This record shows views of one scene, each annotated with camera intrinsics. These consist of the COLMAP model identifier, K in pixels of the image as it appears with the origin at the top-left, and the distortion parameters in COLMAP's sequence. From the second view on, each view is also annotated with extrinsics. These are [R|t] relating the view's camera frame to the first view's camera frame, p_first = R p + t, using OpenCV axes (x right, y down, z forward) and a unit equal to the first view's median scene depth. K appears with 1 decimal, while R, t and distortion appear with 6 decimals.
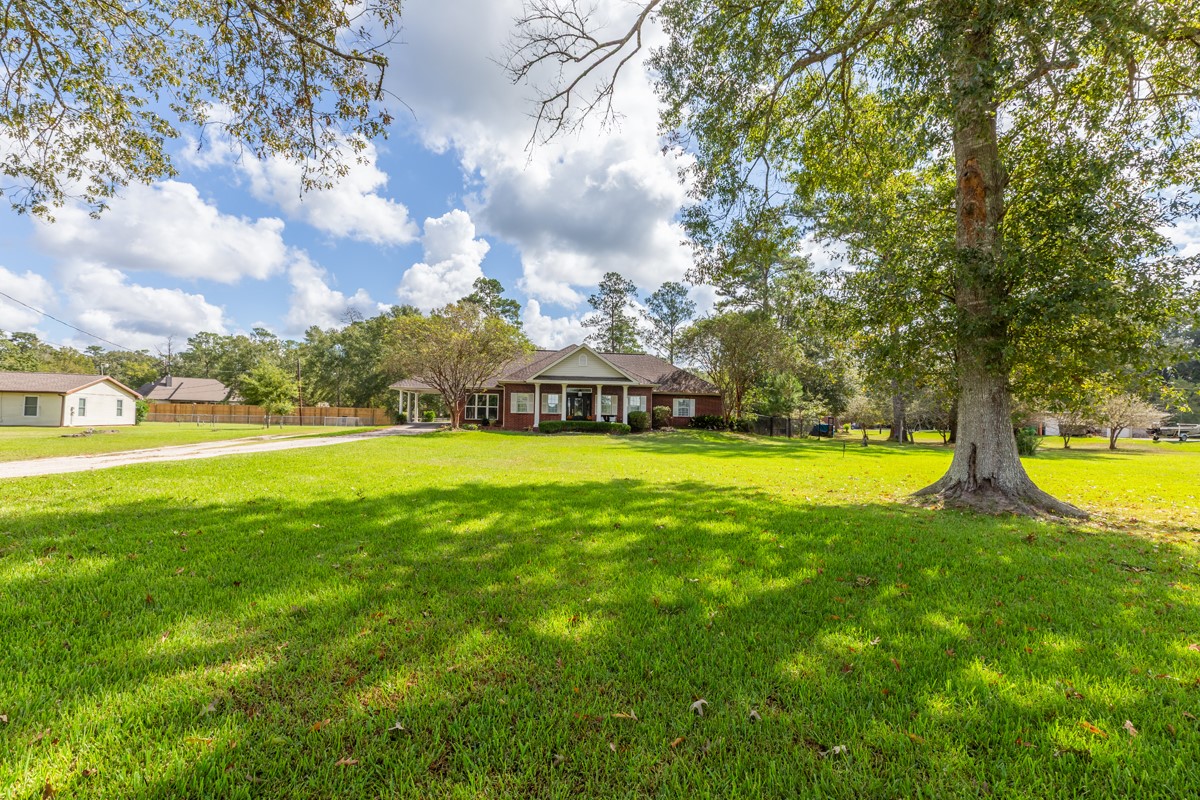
lens RADIAL K [[542.9, 0, 596.1], [0, 542.9, 400.3], [0, 0, 1]] dist [0.000156, 0.000261]
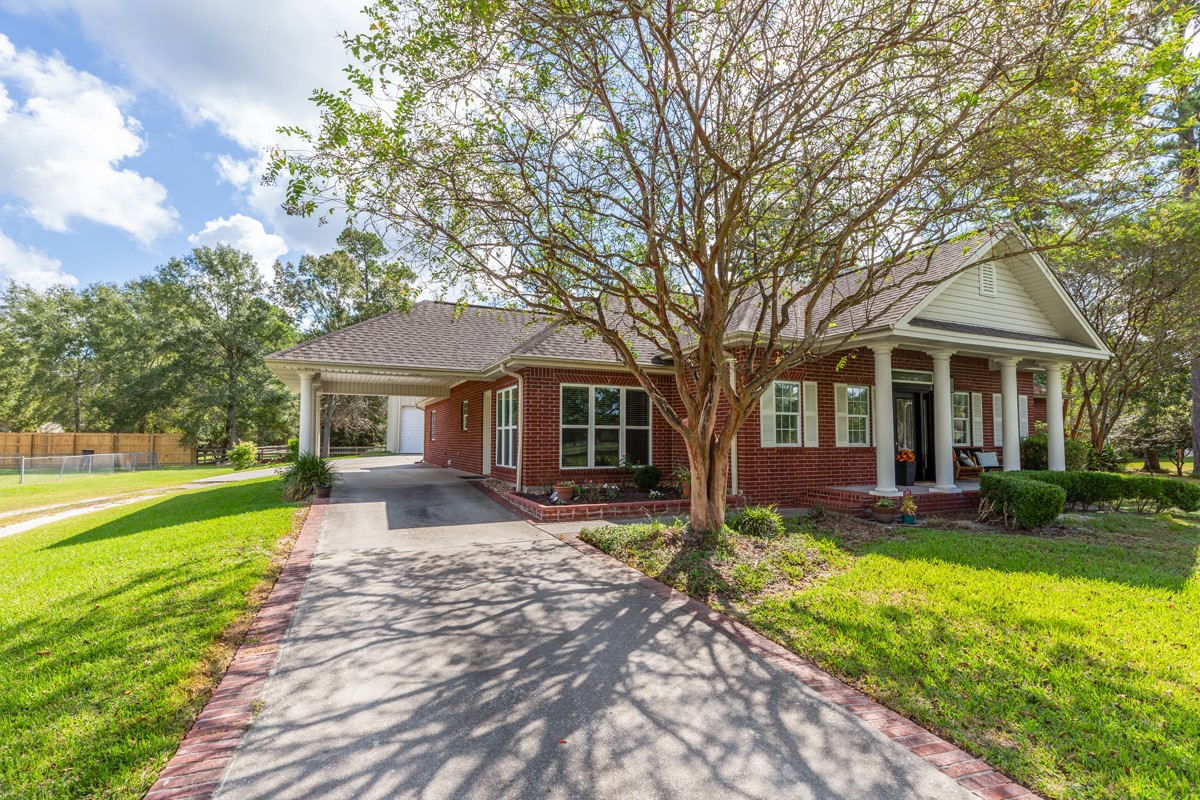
lens RADIAL K [[552.5, 0, 597.3], [0, 552.5, 412.3], [0, 0, 1]] dist [-0.002408, -0.000498]
pose [[0.953533, -0.001348, 0.301286, -0.311172], [0.005847, 0.999884, -0.014033, 0.007297], [-0.301232, 0.015142, 0.953431, 0.689465]]
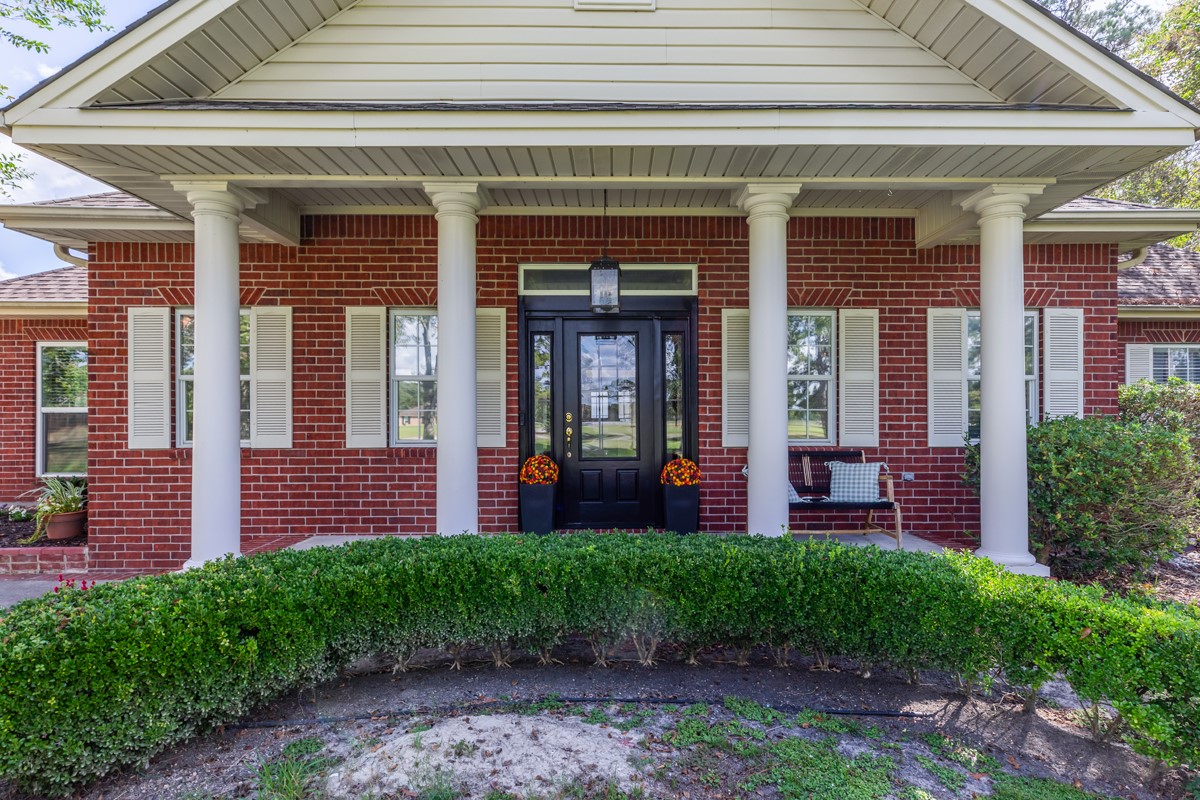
lens RADIAL K [[655.5, 0, 600.0], [0, 655.5, 400.0], [0, 0, 1]] dist [0.001199, 0.000427]
pose [[0.988424, -0.024982, -0.149645, -0.008052], [0.024716, 0.999688, -0.003638, 0.013023], [0.149690, -0.000103, 0.988733, 0.787956]]
